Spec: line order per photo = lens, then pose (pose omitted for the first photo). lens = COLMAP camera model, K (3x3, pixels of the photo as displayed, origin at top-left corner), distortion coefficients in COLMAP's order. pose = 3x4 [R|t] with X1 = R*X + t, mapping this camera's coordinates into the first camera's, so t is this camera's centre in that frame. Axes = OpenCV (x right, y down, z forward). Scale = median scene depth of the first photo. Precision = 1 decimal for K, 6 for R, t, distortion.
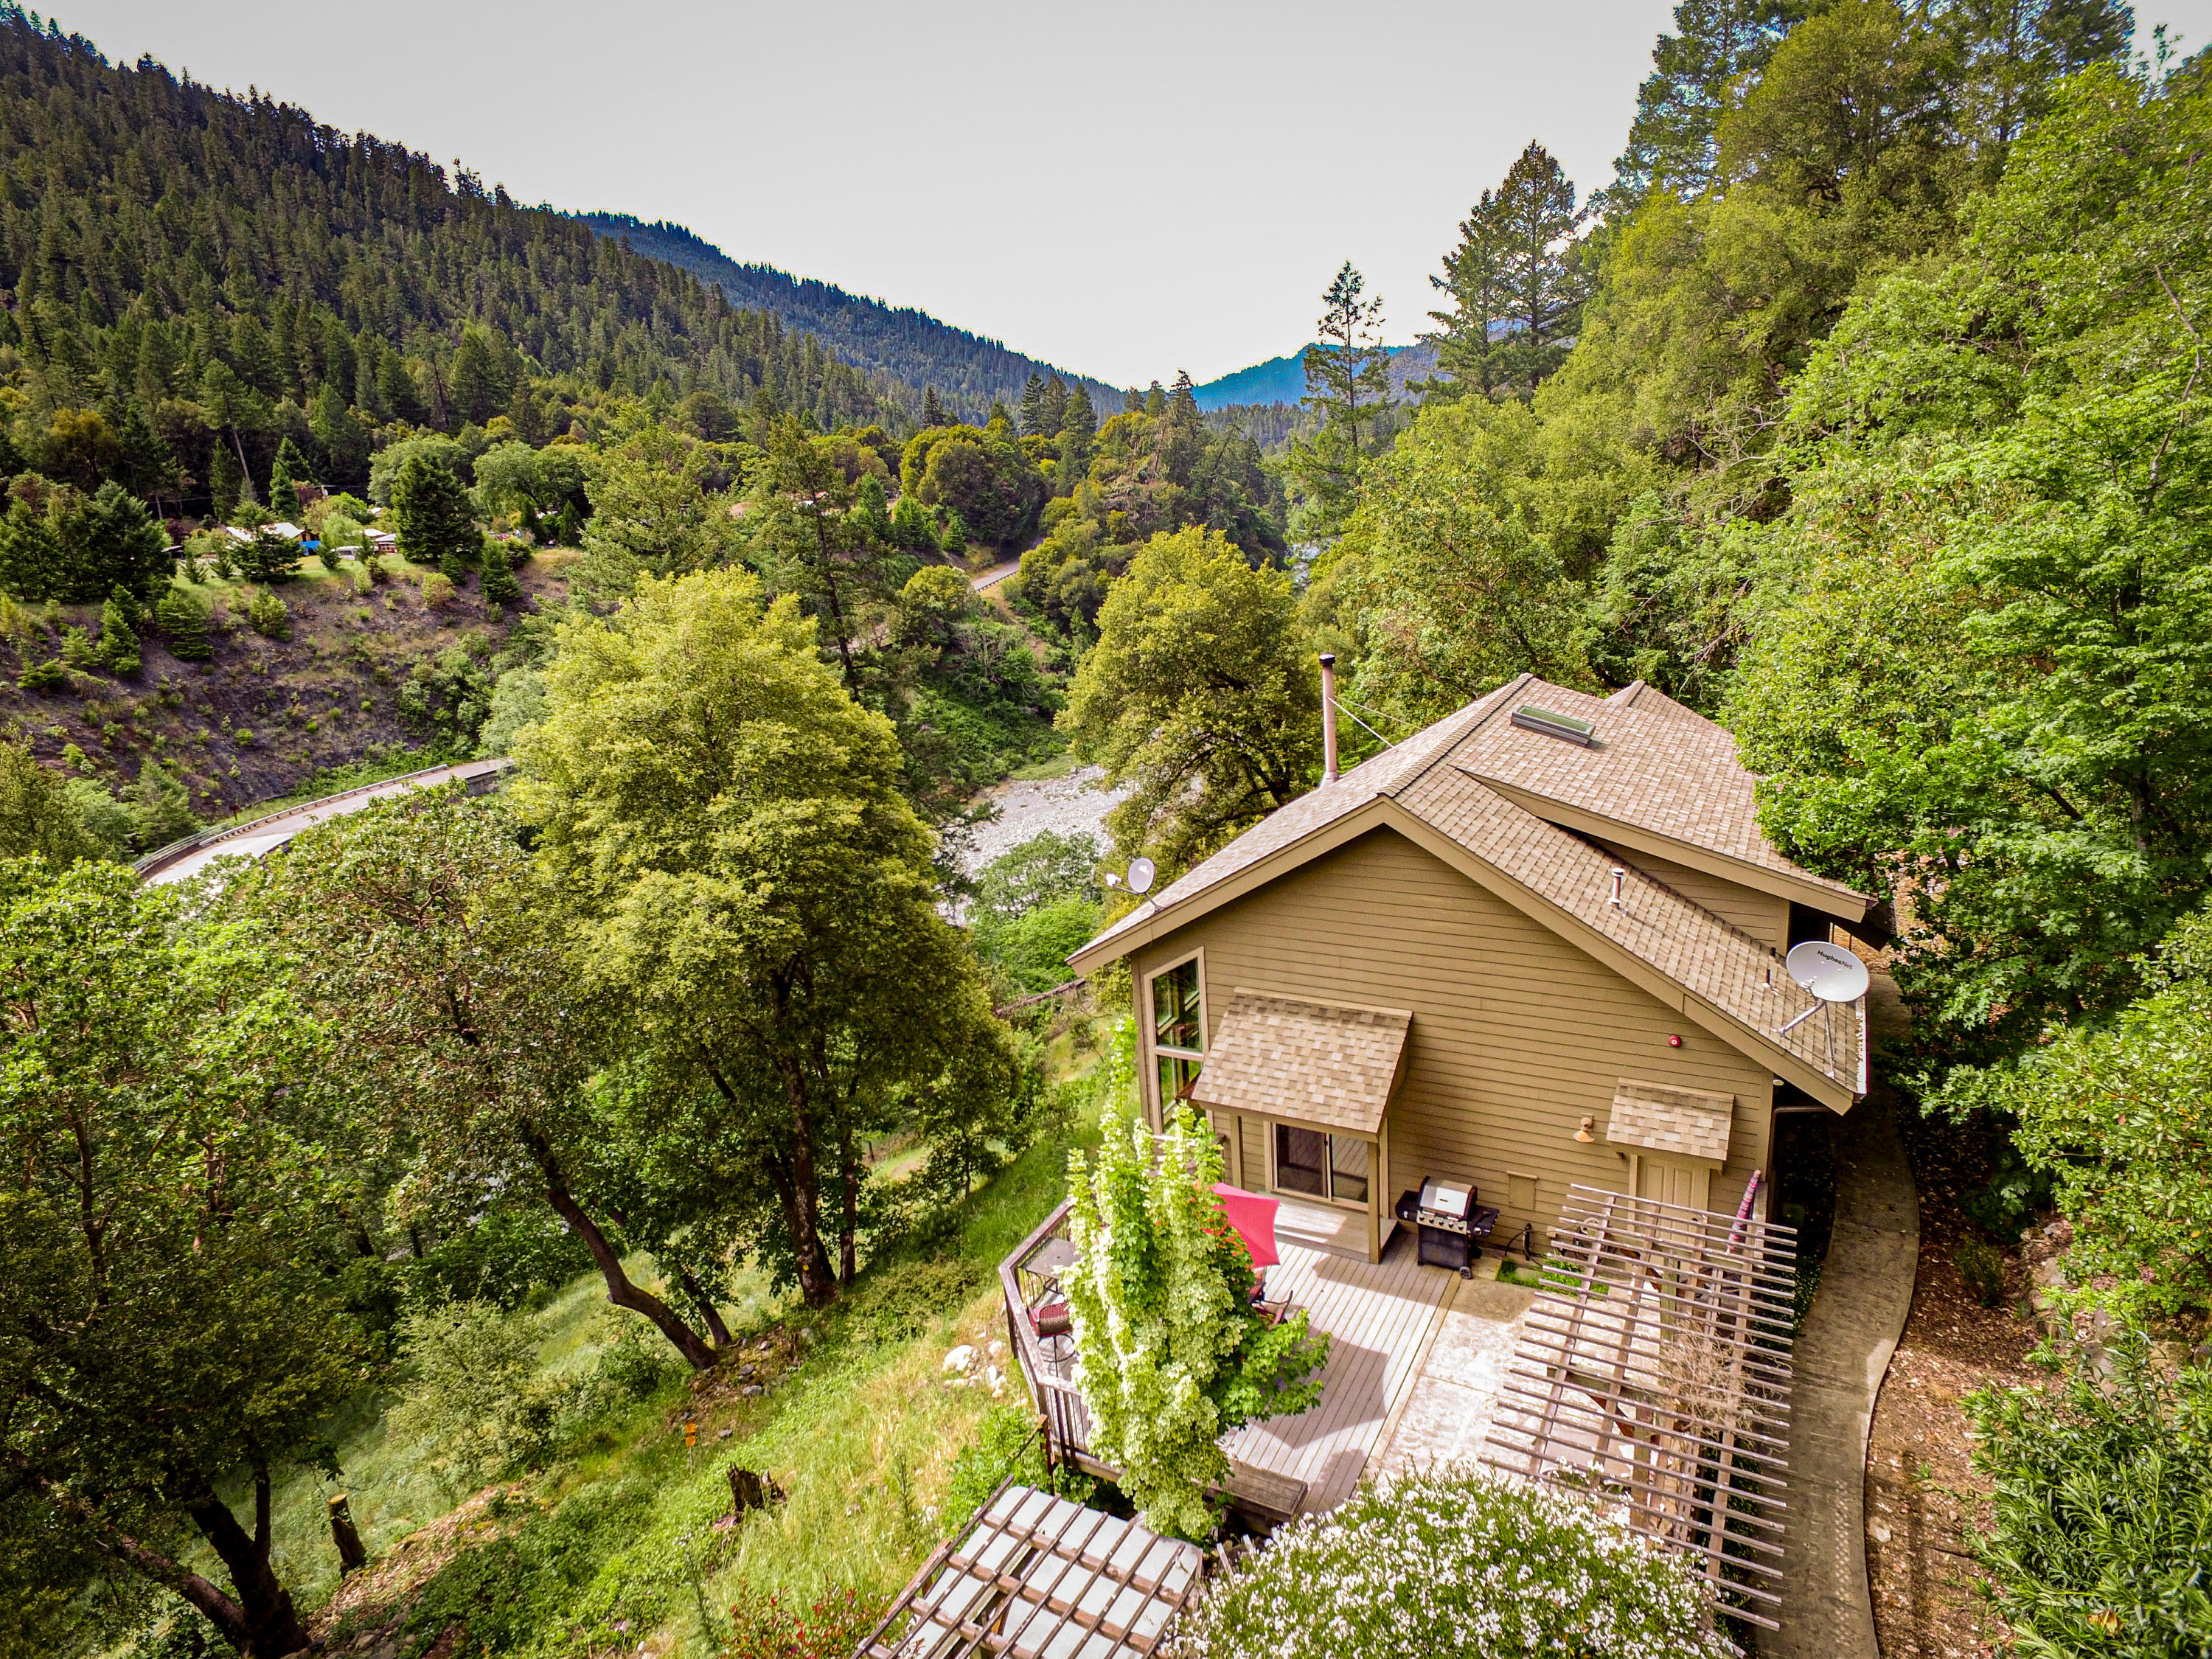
lens RADIAL K [[1303.8, 0, 1116.3], [0, 1303.8, 826.7], [0, 0, 1]] dist [-0.003183, 0.002052]
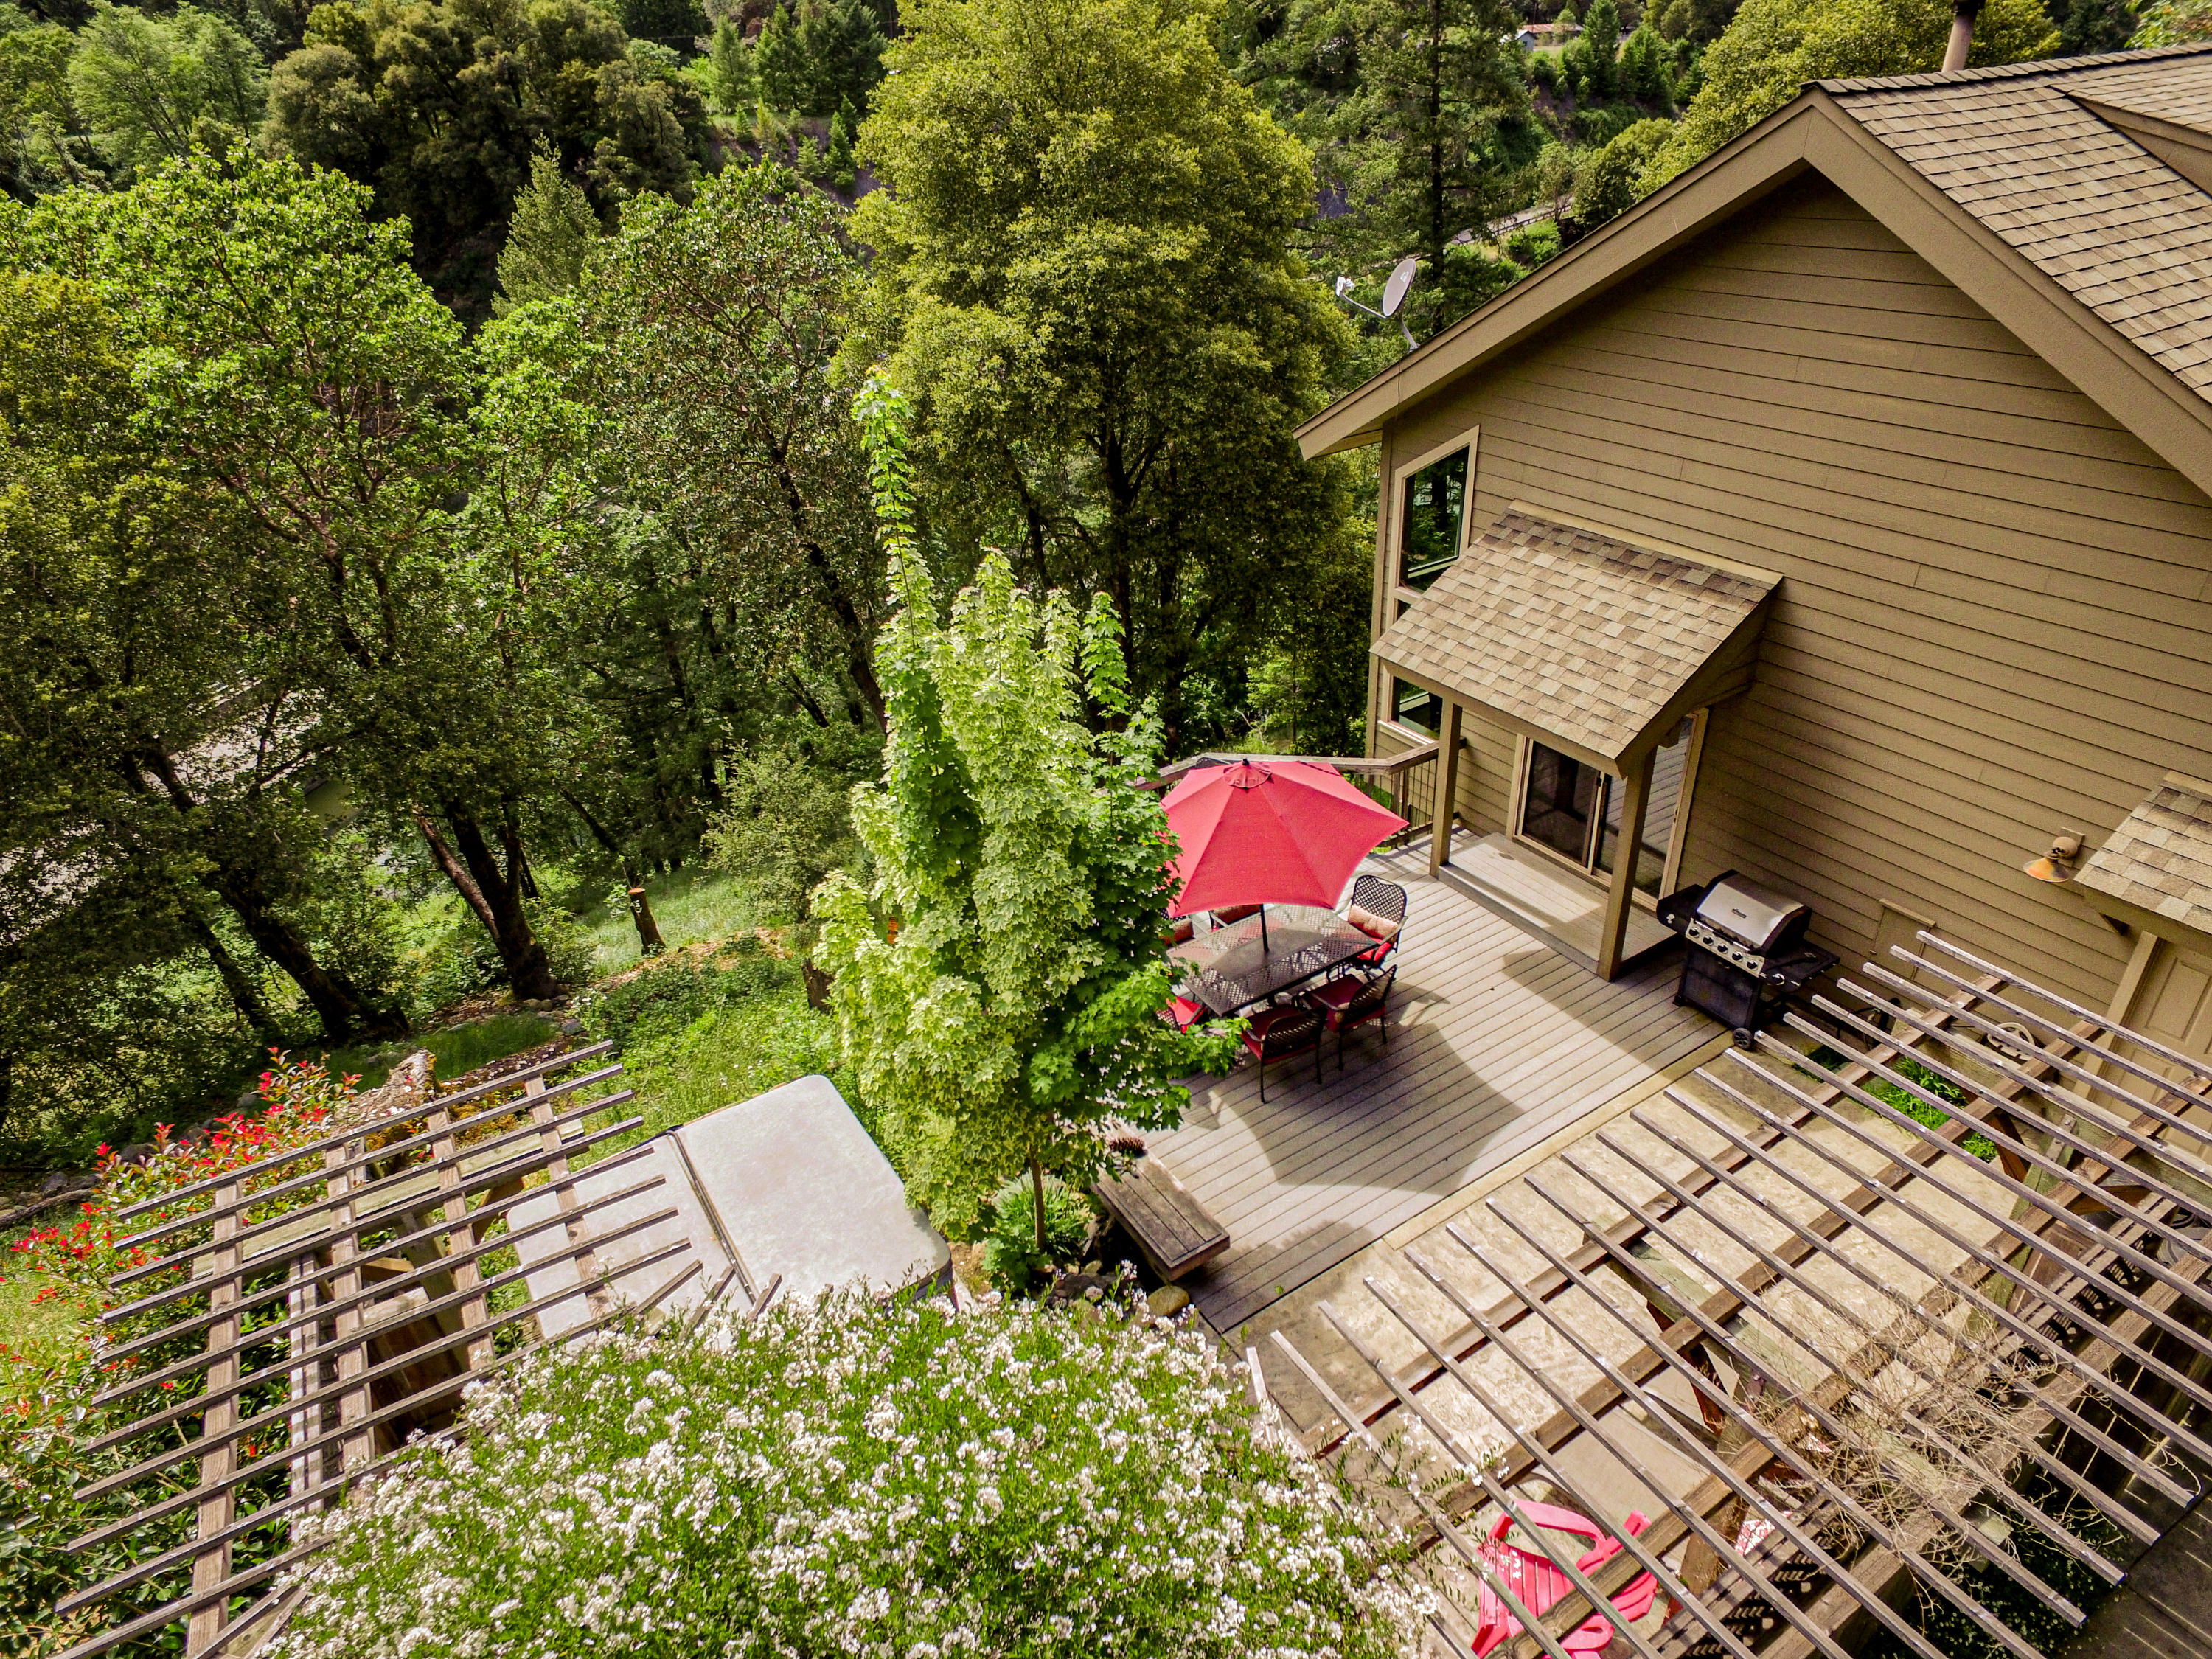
lens RADIAL K [[1299.7, 0, 1114.5], [0, 1299.7, 838.1], [0, 0, 1]] dist [-0.005565, 0.013382]
pose [[0.872803, 0.266168, -0.409108, 0.052797], [-0.135867, 0.937580, 0.320131, 0.024465], [0.468780, -0.223827, 0.854486, 0.086798]]
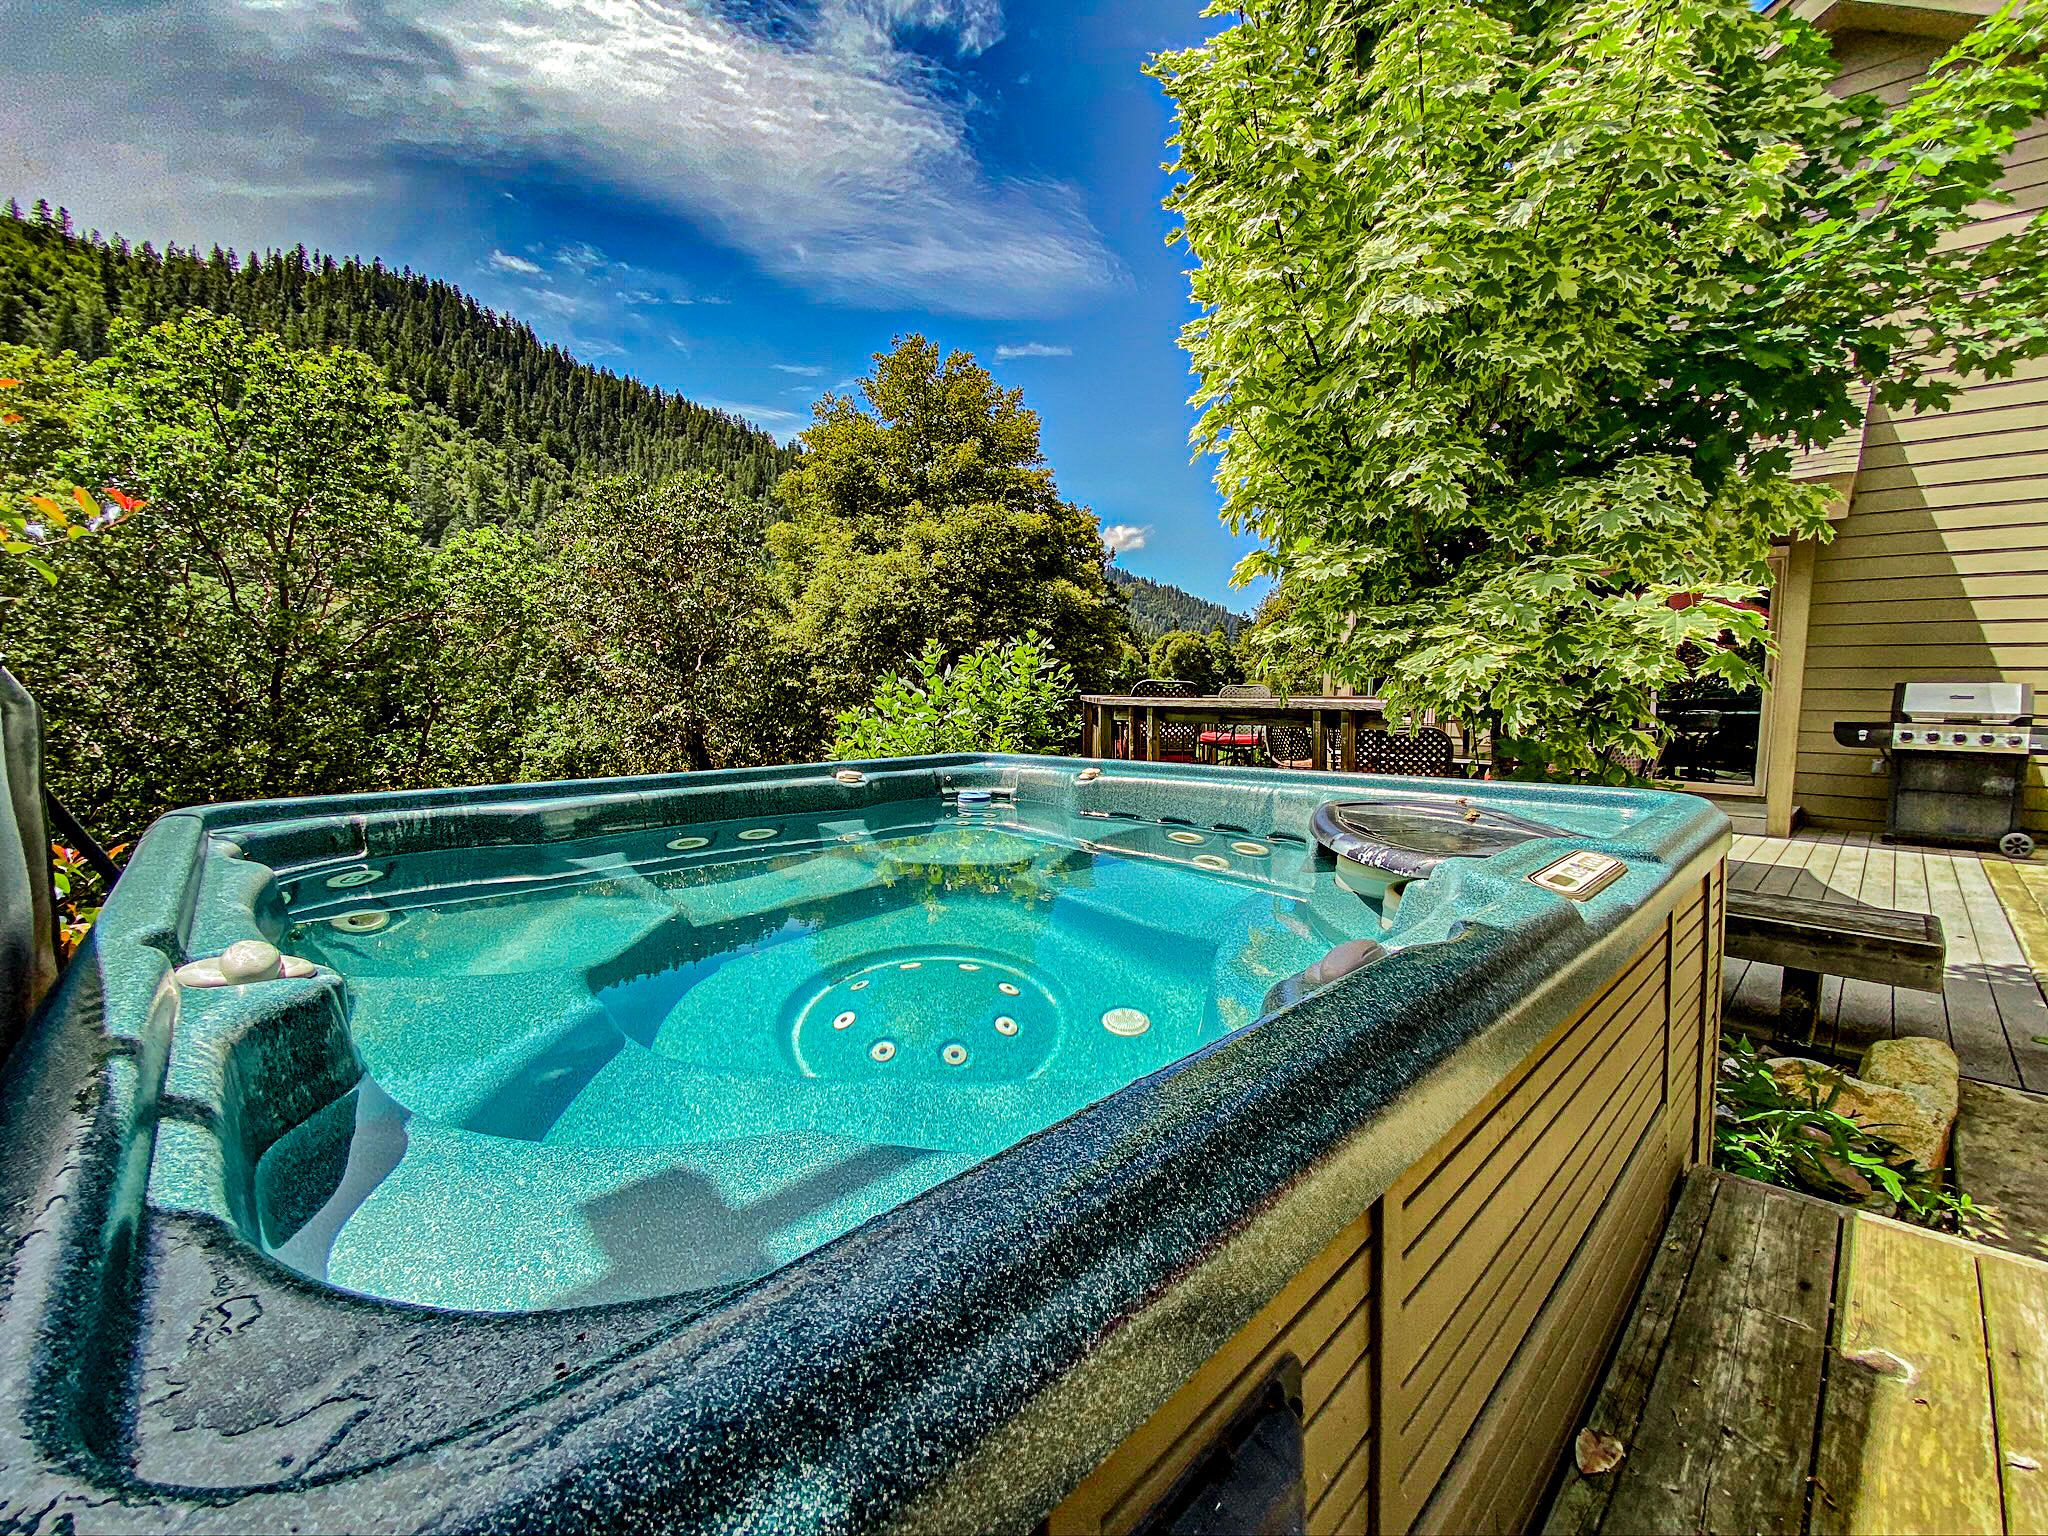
lens RADIAL K [[835.8, 0, 1021.7], [0, 835.8, 763.3], [0, 0, 1]] dist [0.014542, -0.017148]
pose [[0.948663, 0.106167, -0.297937, 0.001035], [-0.157855, 0.975202, -0.155124, 0.093341], [0.274080, 0.194192, 0.941897, 0.135114]]
